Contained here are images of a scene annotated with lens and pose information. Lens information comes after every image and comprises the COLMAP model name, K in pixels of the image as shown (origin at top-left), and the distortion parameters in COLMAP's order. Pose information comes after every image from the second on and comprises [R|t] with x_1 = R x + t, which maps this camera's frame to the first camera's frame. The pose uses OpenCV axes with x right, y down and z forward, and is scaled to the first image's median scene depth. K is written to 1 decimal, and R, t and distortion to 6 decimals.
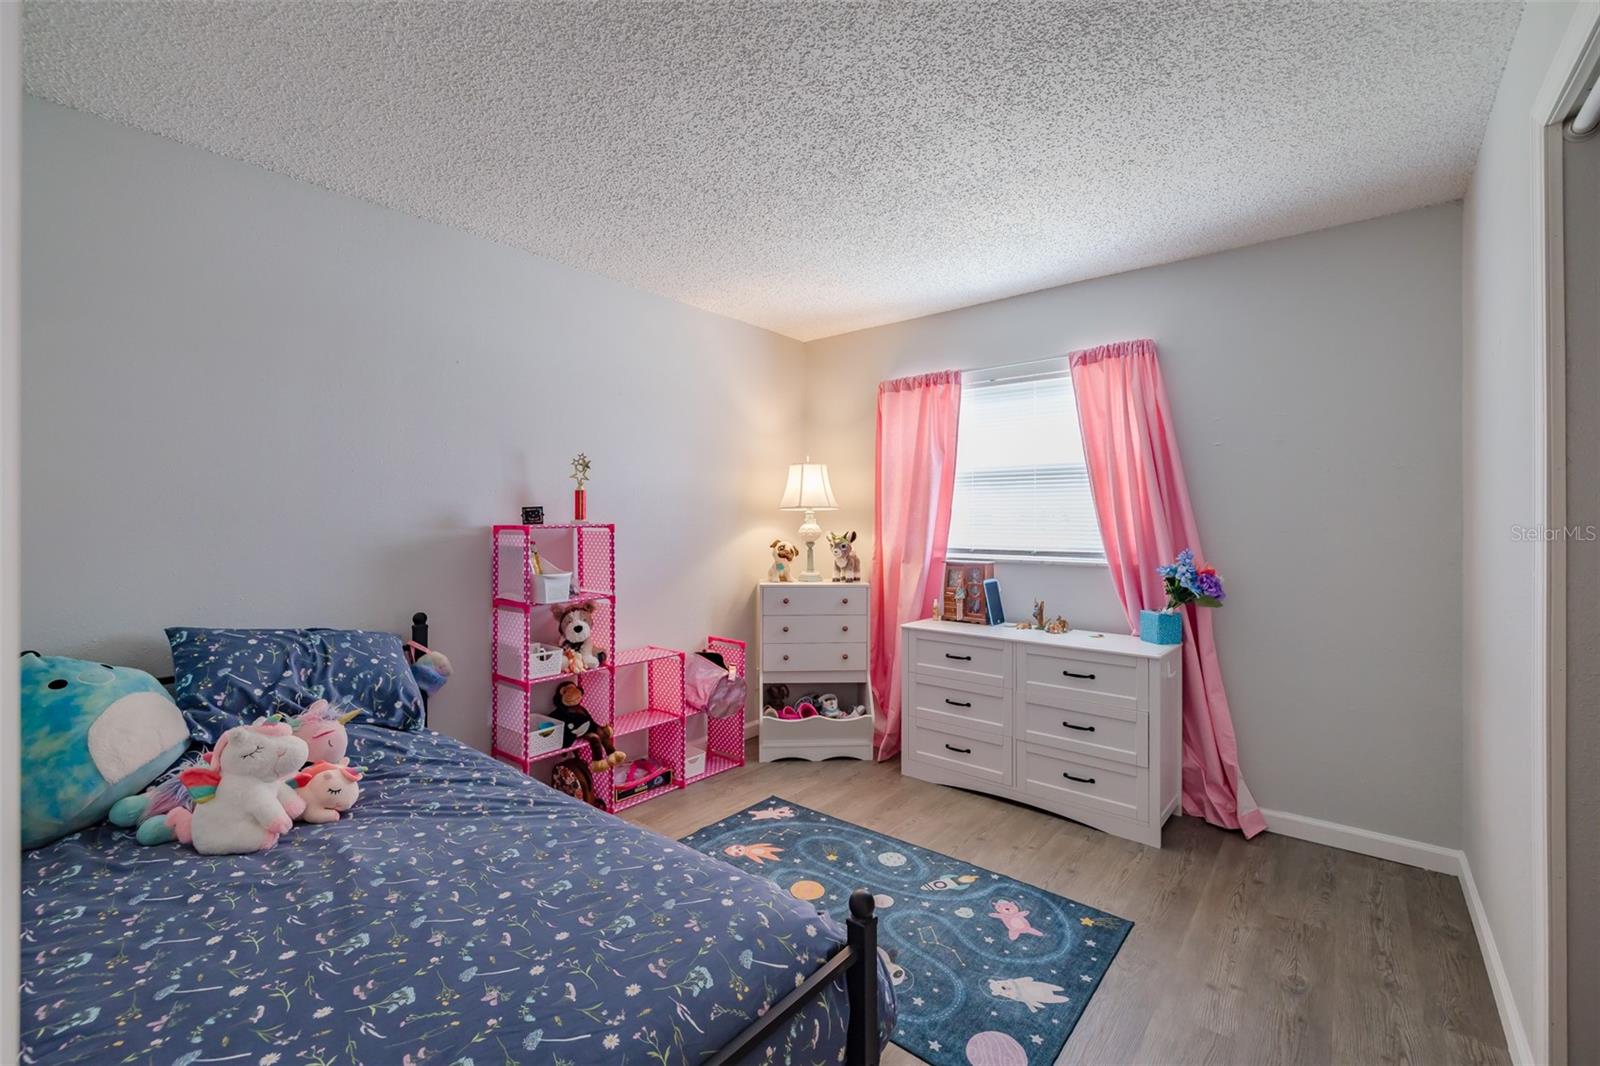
lens RADIAL K [[690.9, 0, 803.4], [0, 690.9, 522.0], [0, 0, 1]] dist [0.001425, 0.000151]
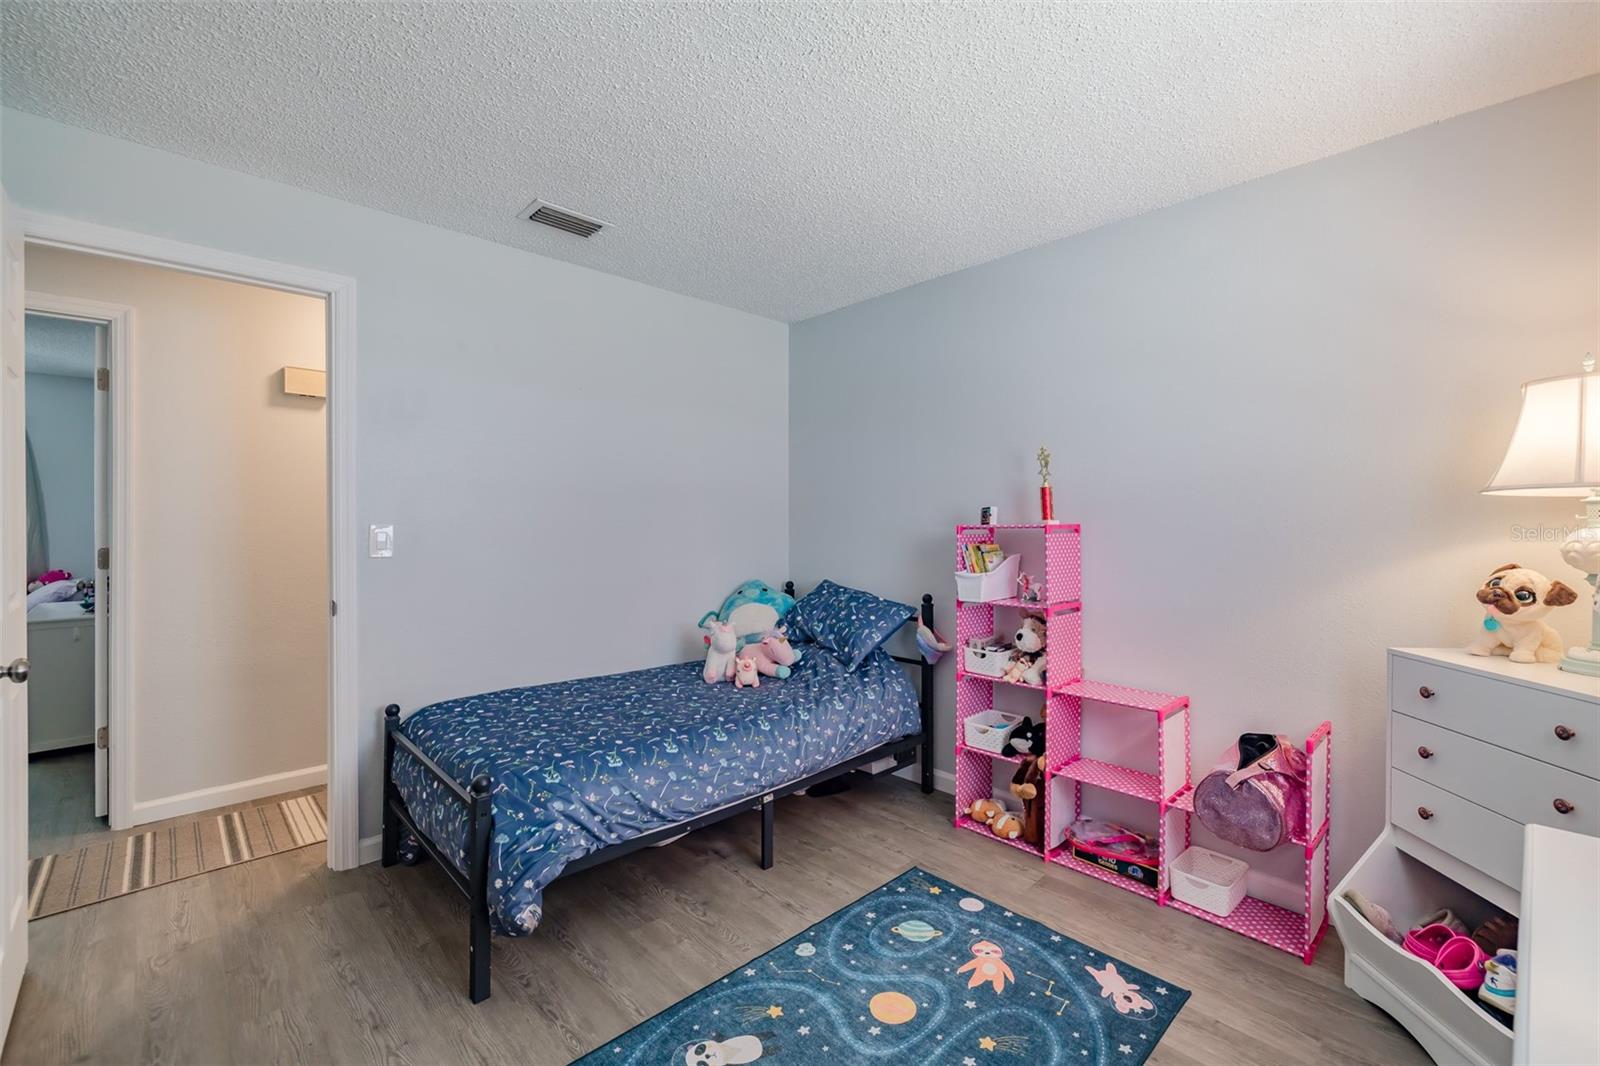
lens RADIAL K [[690.9, 0, 803.9], [0, 690.9, 529.8], [0, 0, 1]] dist [0.001425, 0.000151]
pose [[-0.135260, 0.012401, -0.990733, 0.618622], [-0.004091, 0.999906, 0.013074, -0.000794], [0.990802, 0.005821, -0.135197, 0.812489]]
